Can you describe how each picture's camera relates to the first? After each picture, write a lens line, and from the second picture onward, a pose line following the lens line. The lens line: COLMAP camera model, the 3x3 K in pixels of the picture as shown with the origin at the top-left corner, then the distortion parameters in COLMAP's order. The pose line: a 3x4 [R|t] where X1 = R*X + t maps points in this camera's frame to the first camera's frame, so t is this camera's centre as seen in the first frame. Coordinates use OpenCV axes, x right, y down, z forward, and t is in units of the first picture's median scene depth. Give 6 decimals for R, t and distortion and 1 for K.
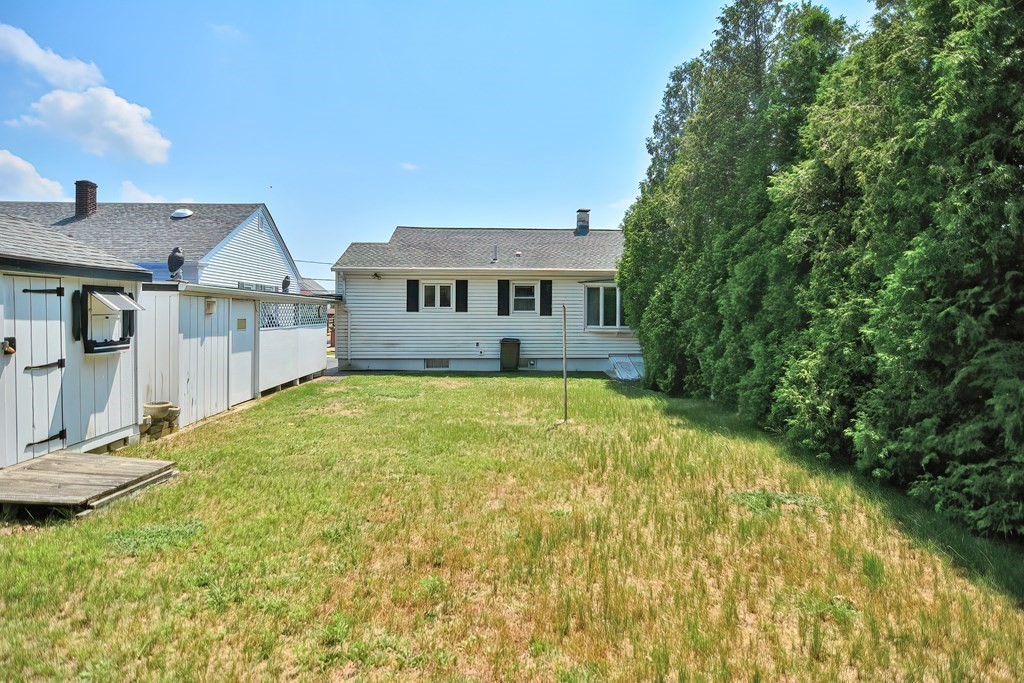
lens RADIAL K [[506.8, 0, 512.5], [0, 506.8, 326.2], [0, 0, 1]] dist [-0.033872, 0.009501]
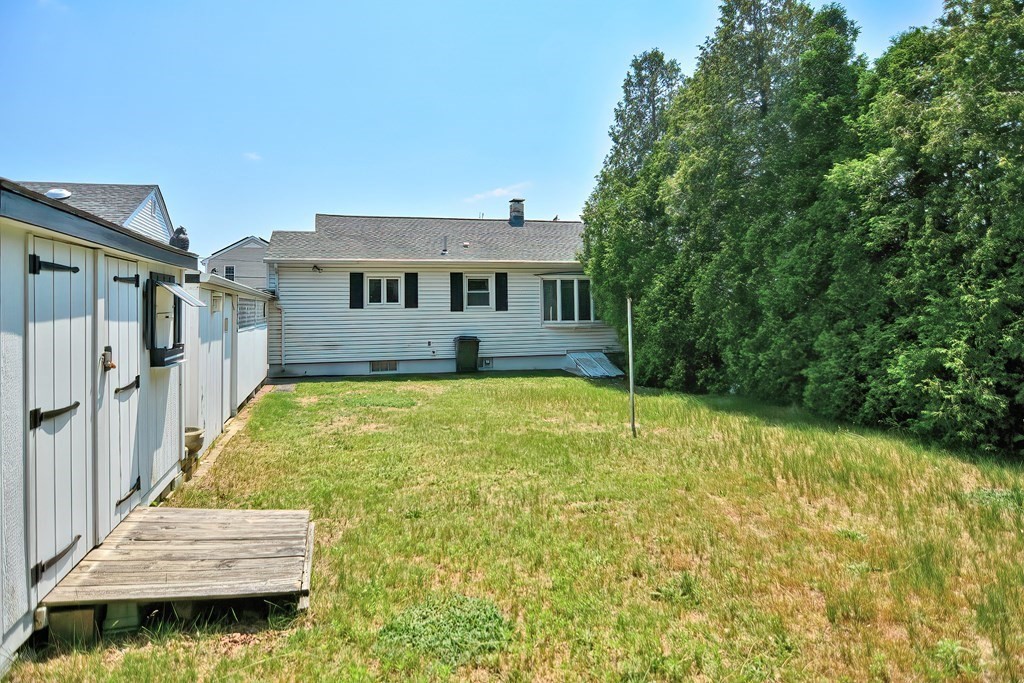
lens RADIAL K [[527.4, 0, 440.7], [0, 527.4, 301.7], [0, 0, 1]] dist [-0.028571, 0.000184]
pose [[0.987009, -0.011861, 0.160228, -0.199737], [0.018572, 0.999009, -0.040454, -0.000440], [-0.159589, 0.042905, 0.986251, 0.063800]]
